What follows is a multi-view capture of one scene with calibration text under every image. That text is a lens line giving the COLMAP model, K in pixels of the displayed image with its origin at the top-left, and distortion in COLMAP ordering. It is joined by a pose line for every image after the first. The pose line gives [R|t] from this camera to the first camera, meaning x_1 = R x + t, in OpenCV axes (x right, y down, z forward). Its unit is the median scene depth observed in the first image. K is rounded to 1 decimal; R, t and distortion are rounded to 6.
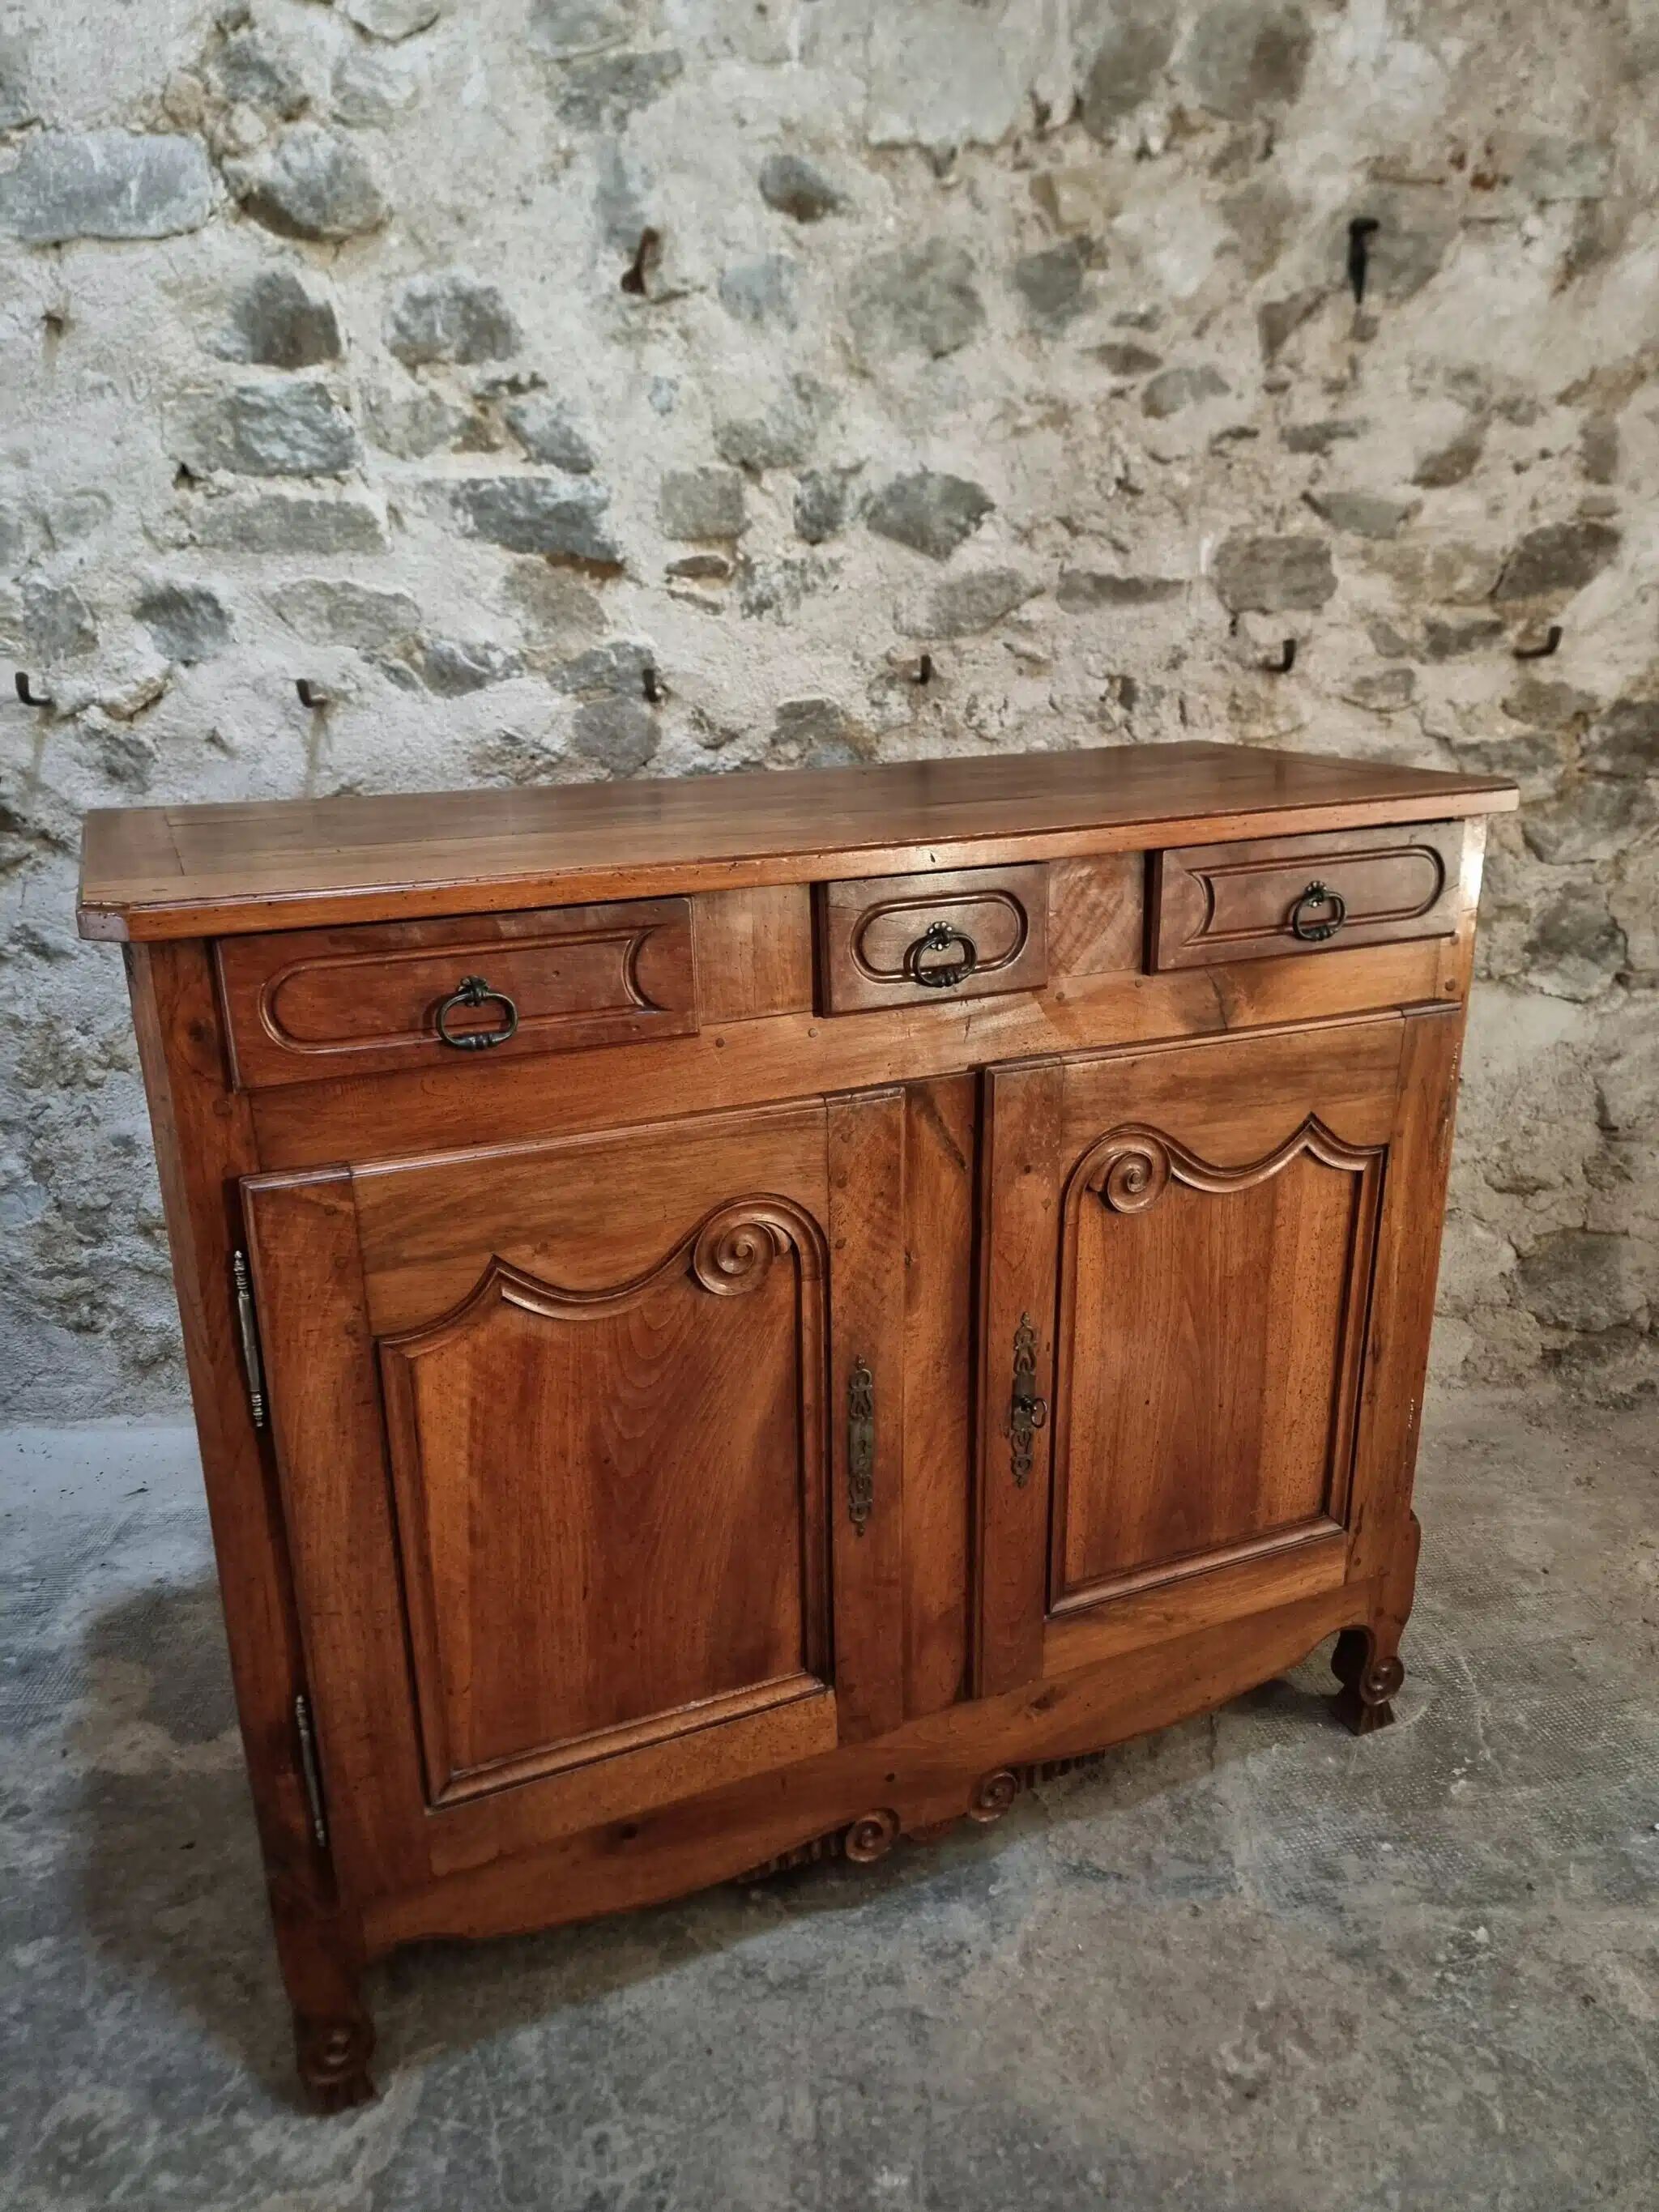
lens RADIAL K [[1566.8, 0, 818.5], [0, 1566.8, 1123.8], [0, 0, 1]] dist [0.058678, -0.053512]
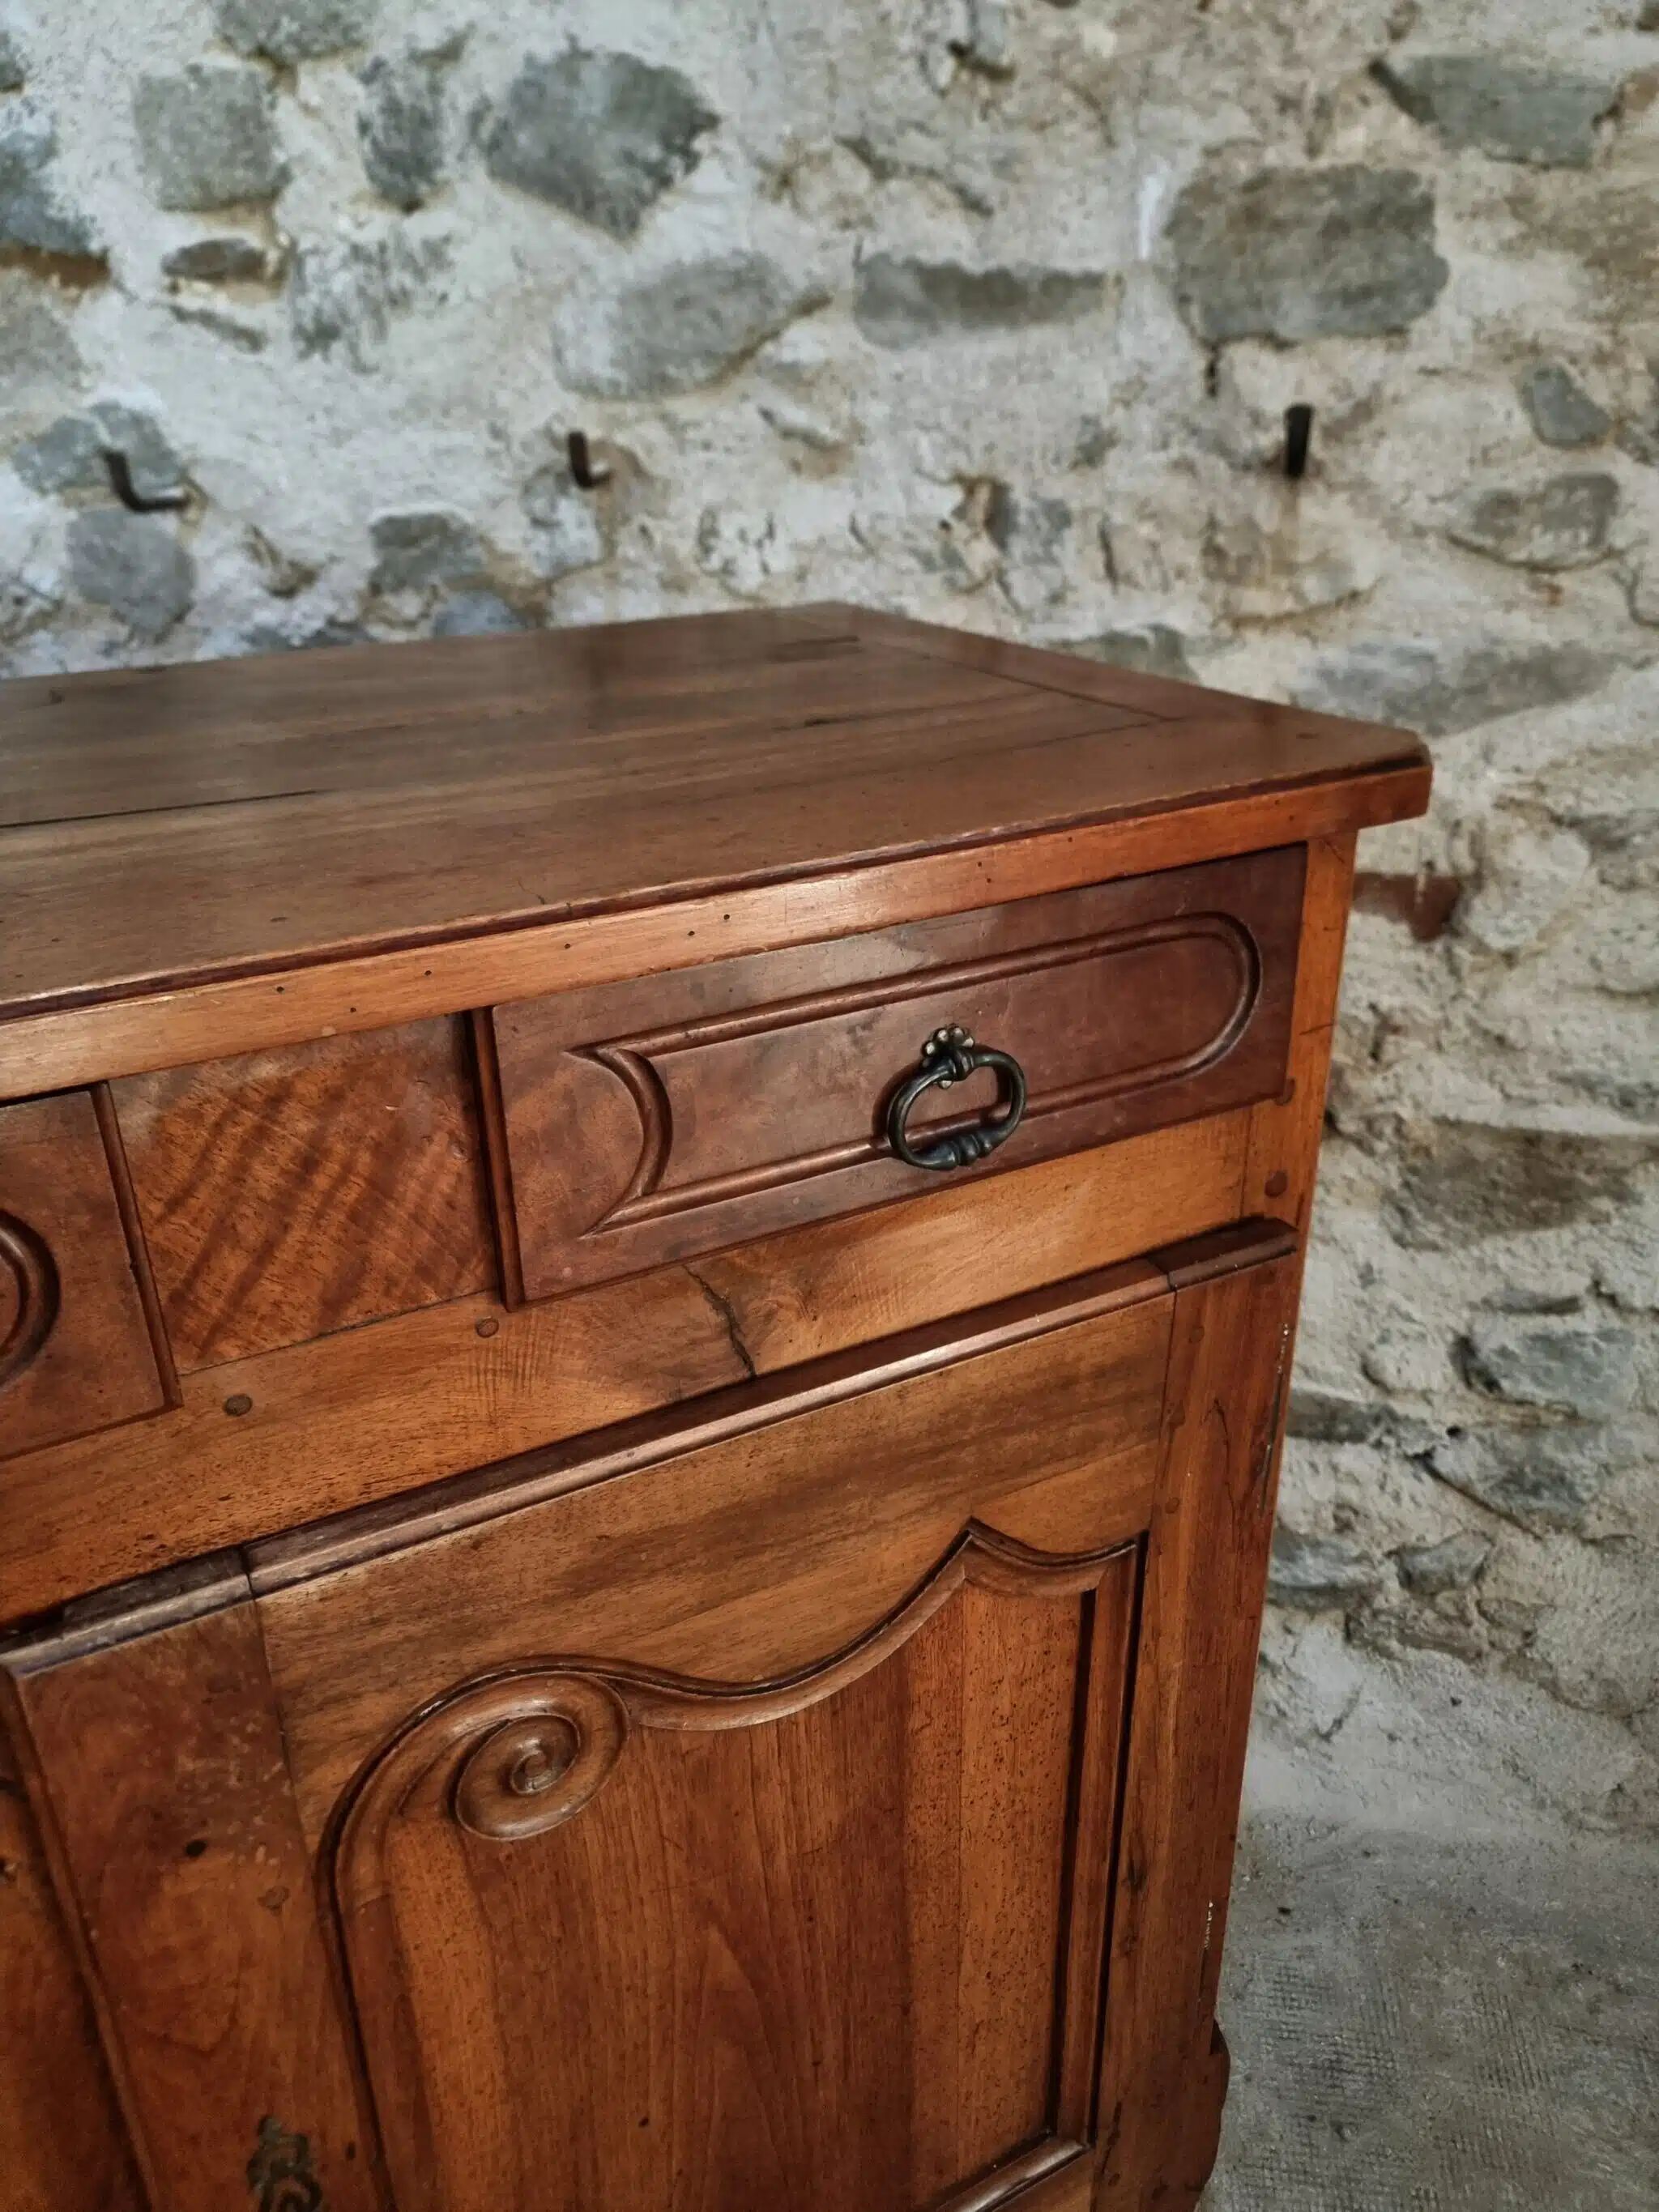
lens RADIAL K [[1579.7, 0, 806.0], [0, 1579.7, 1111.0], [0, 0, 1]] dist [0.035524, -0.042251]
pose [[0.958220, 0.118734, -0.260224, 0.304834], [-0.086322, 0.987395, 0.132660, -0.154250], [0.272695, -0.104655, 0.956392, 0.502224]]
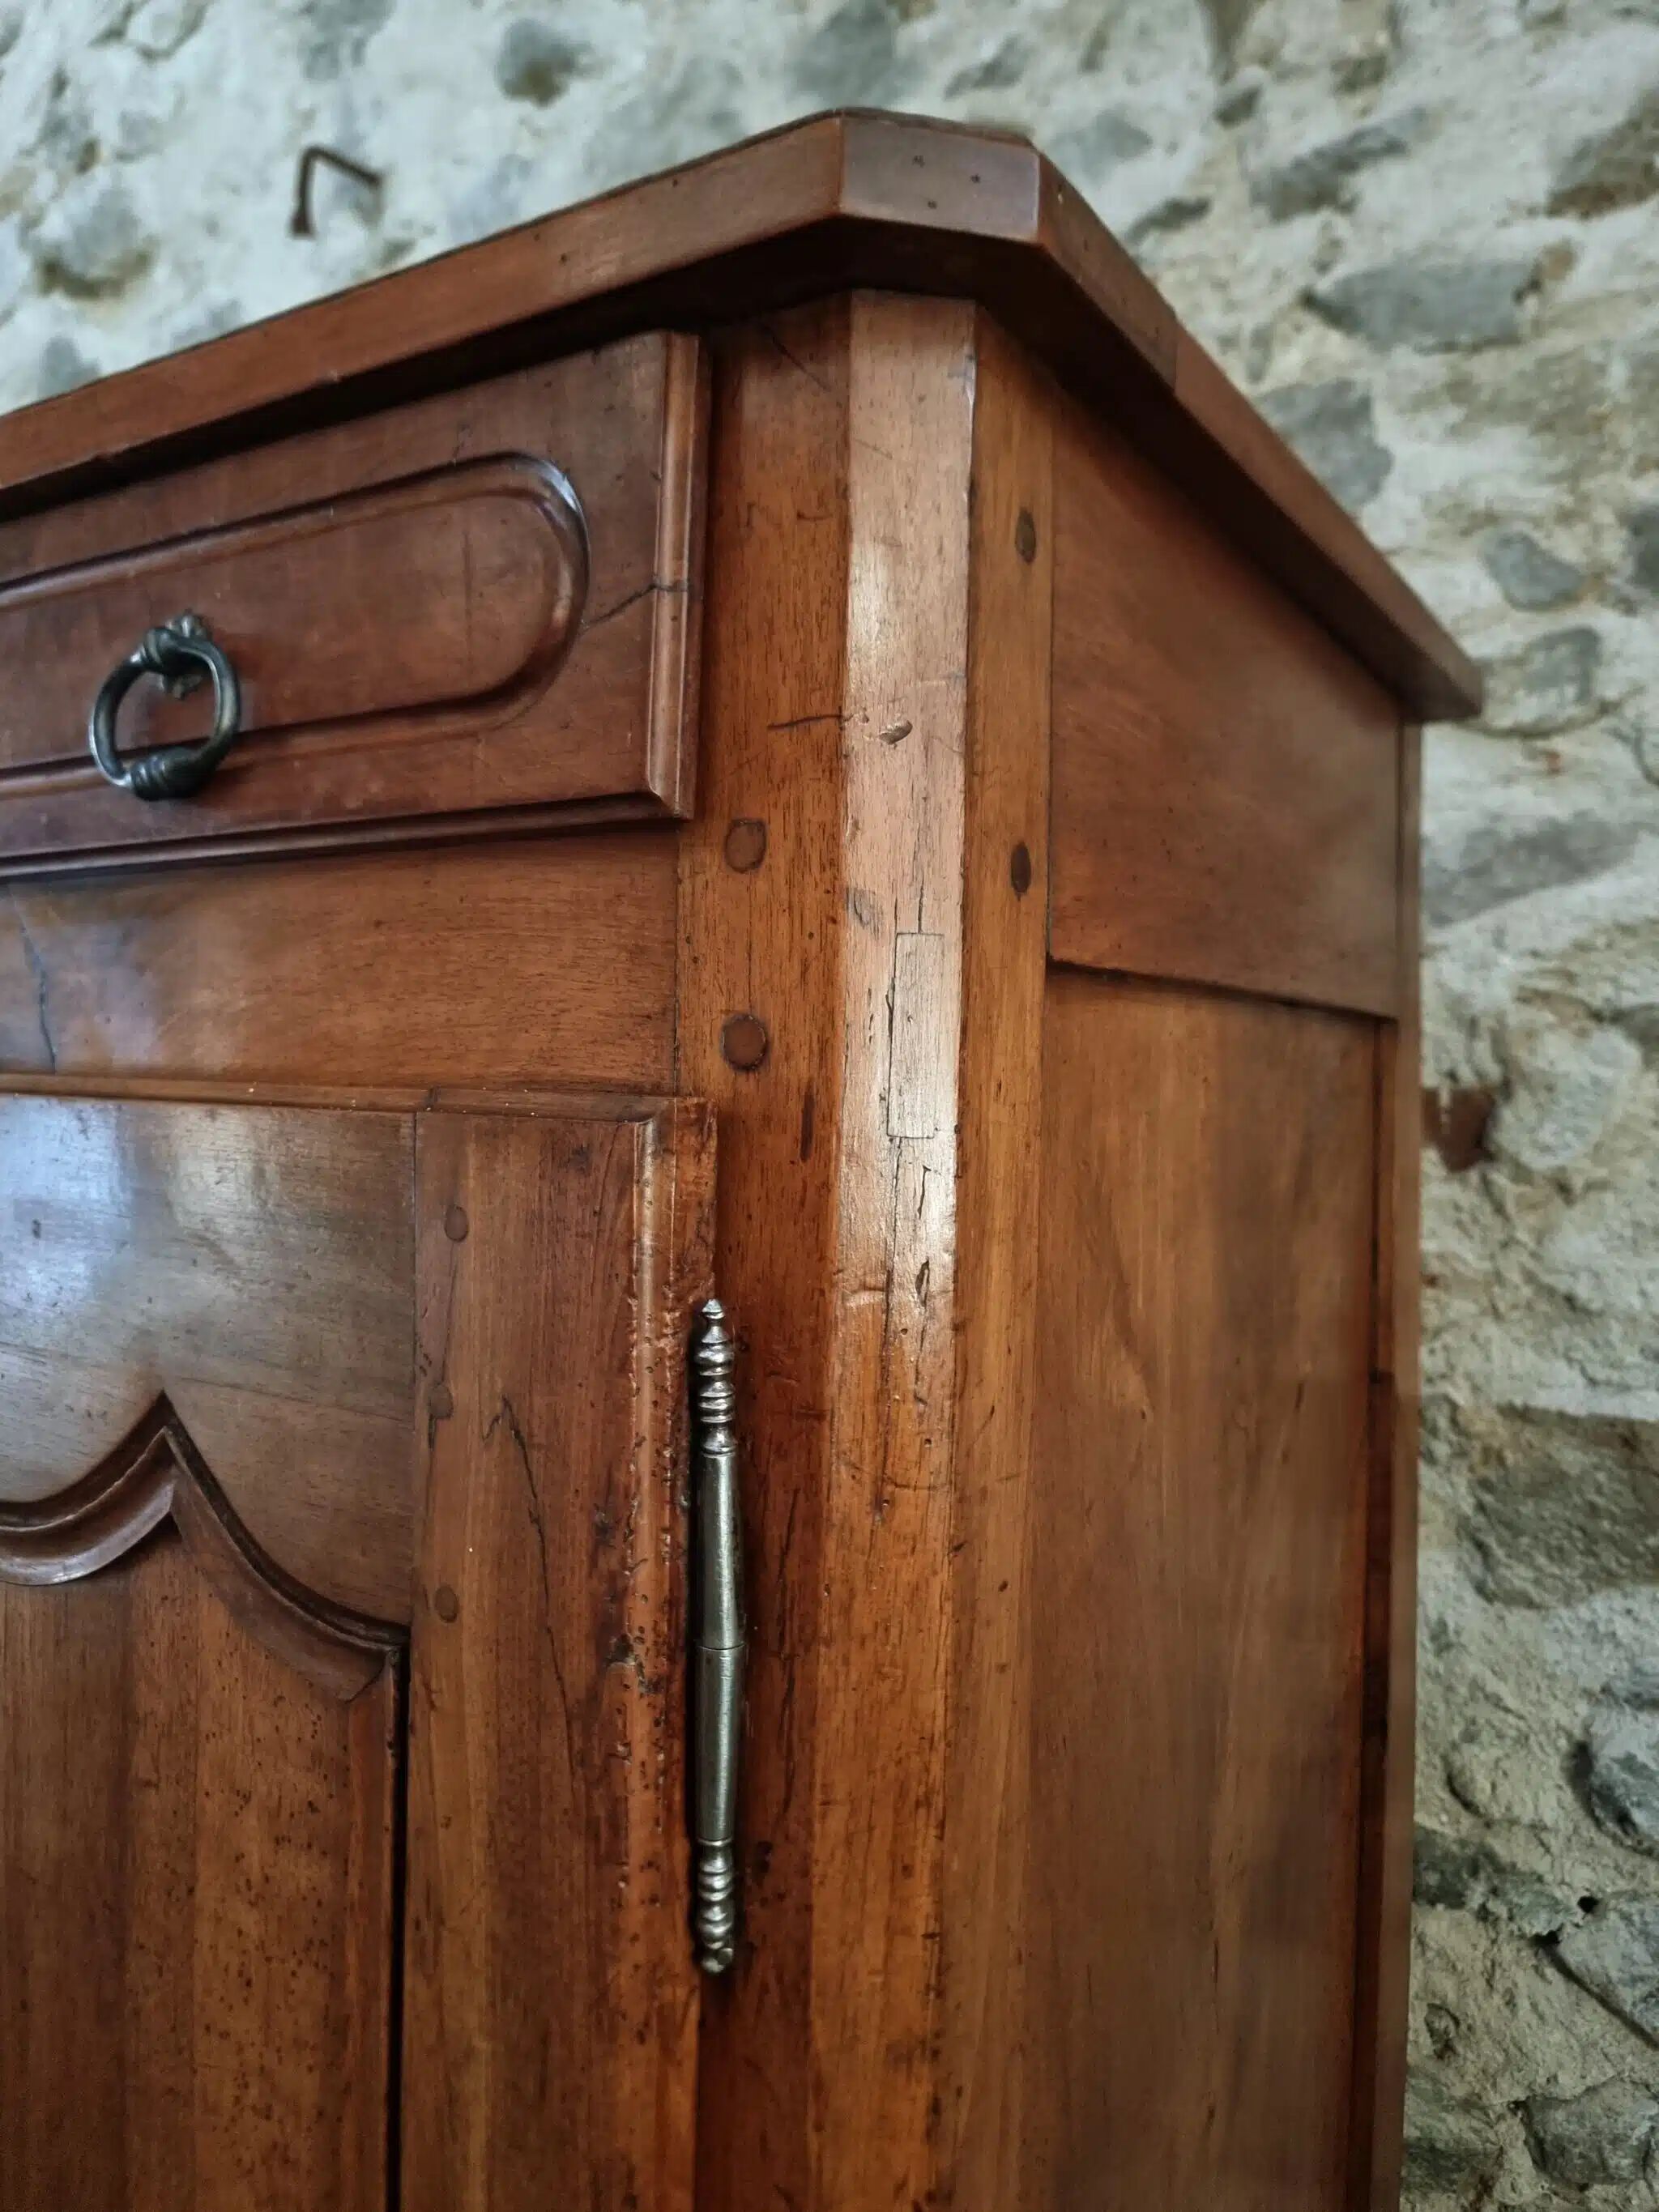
lens RADIAL K [[1590.2, 0, 830.9], [0, 1590.2, 1111.9], [0, 0, 1]] dist [0.046067, -0.051018]
pose [[0.827859, 0.044136, -0.559197, 0.466398], [-0.208133, 0.949905, -0.233156, -0.029762], [0.520893, 0.309407, 0.795574, 0.625858]]
